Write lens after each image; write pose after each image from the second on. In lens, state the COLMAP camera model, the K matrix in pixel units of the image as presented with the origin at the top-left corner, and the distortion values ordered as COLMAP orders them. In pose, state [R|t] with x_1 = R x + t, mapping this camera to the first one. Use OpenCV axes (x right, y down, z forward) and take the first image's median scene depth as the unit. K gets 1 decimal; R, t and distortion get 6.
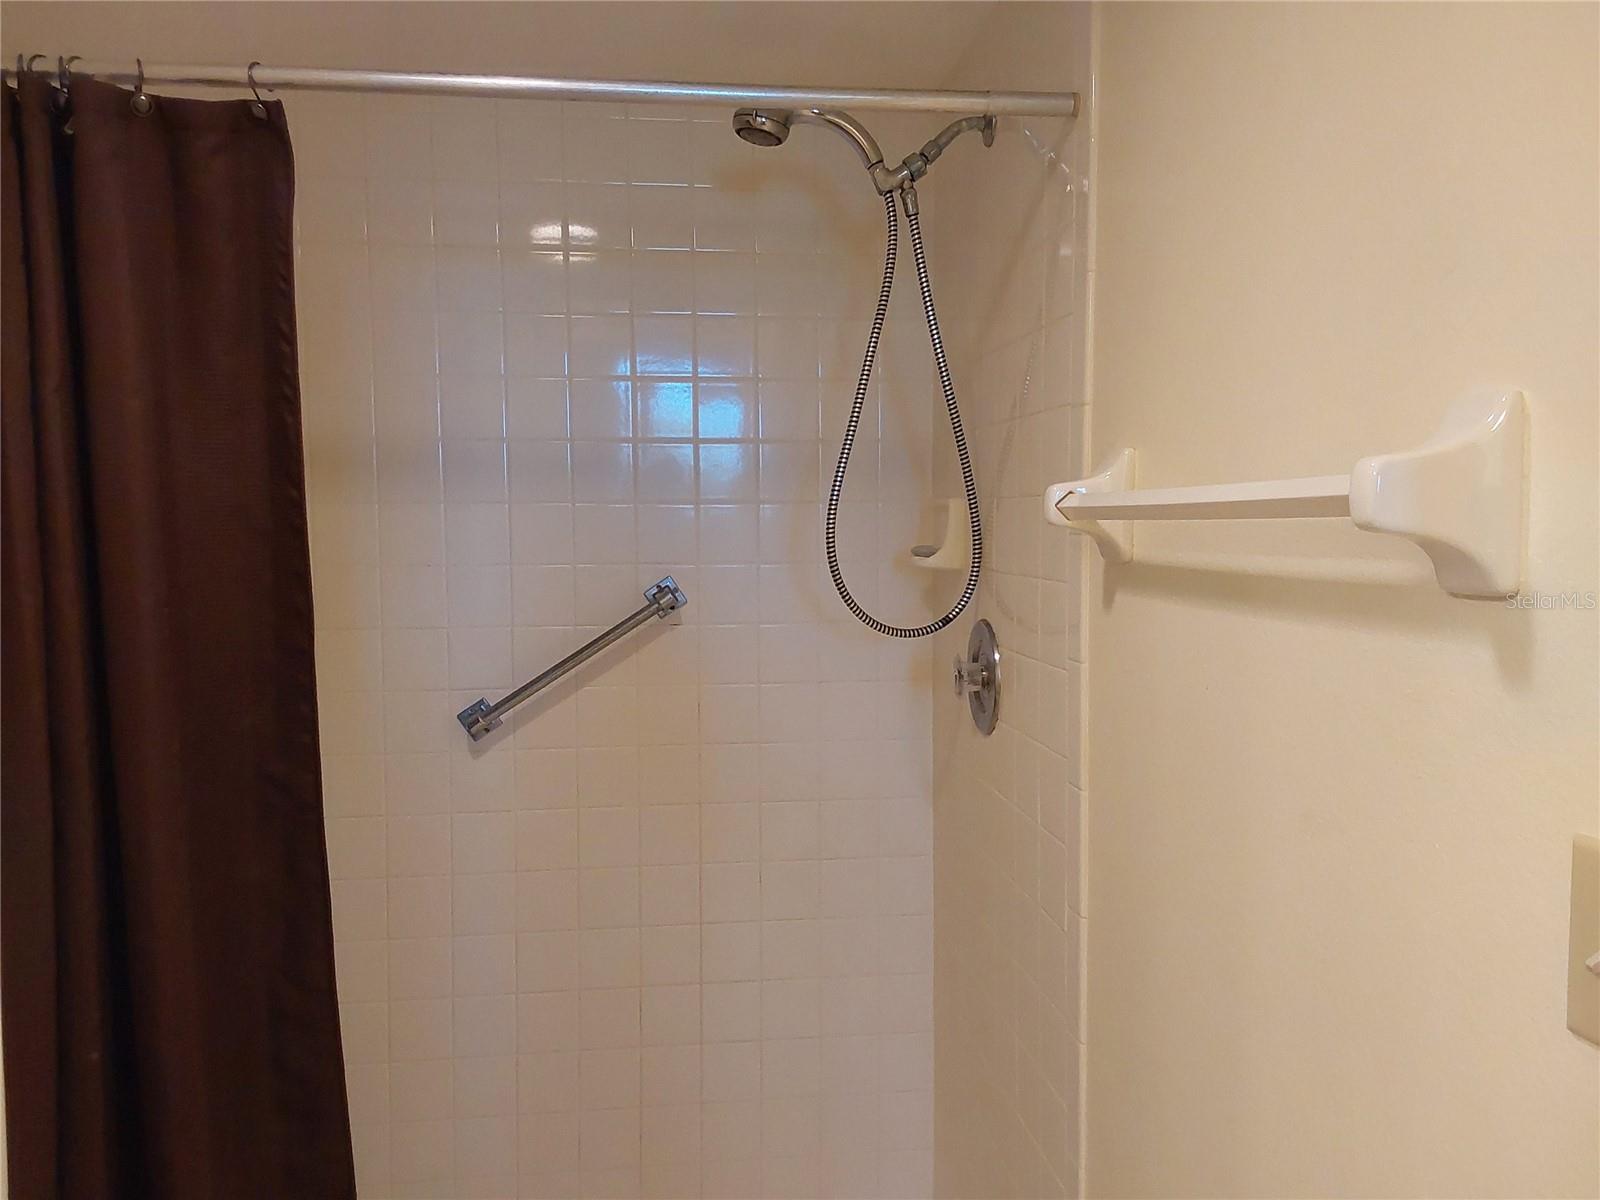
lens RADIAL K [[1276.9, 0, 789.4], [0, 1276.9, 595.4], [0, 0, 1]] dist [0.135484, -0.225018]
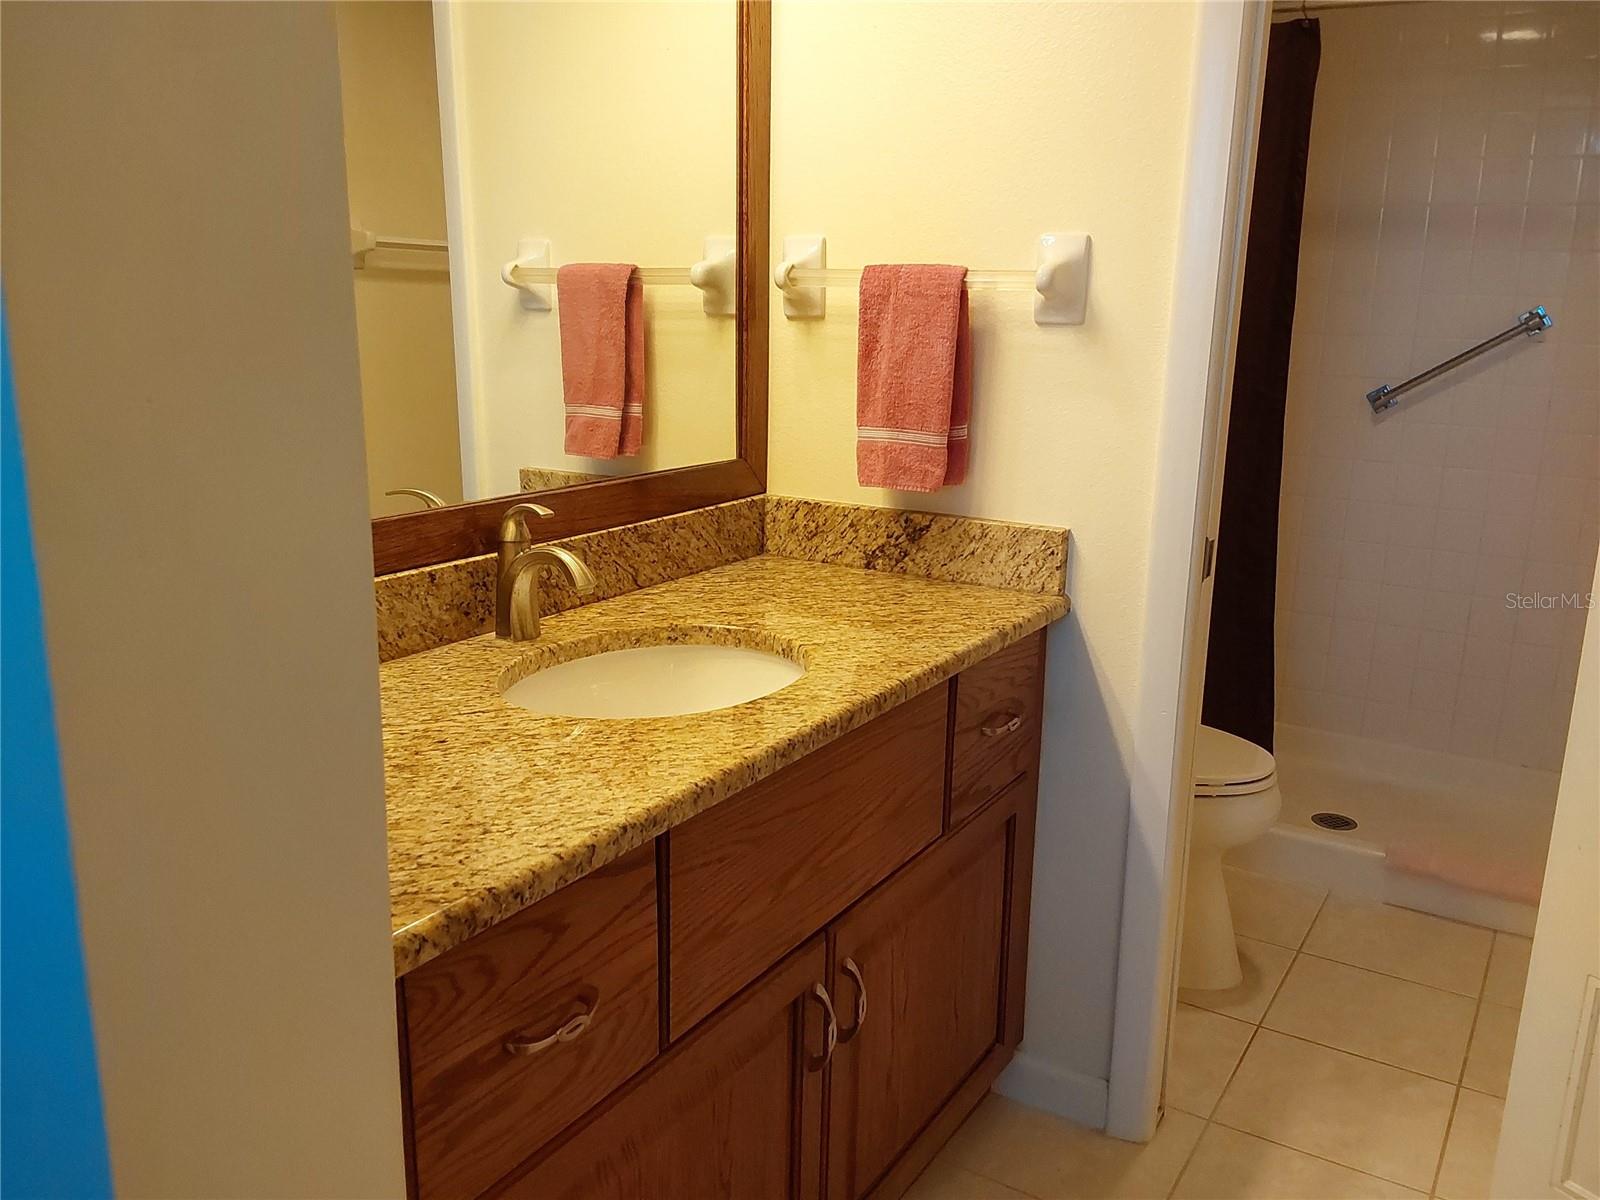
lens RADIAL K [[1276.9, 0, 789.4], [0, 1276.9, 595.4], [0, 0, 1]] dist [0.135484, -0.225018]
pose [[0.787722, 0.156472, -0.595828, 0.155704], [-0.053157, 0.980861, 0.187310, 0.072968], [0.613733, -0.115876, 0.780964, -0.635786]]
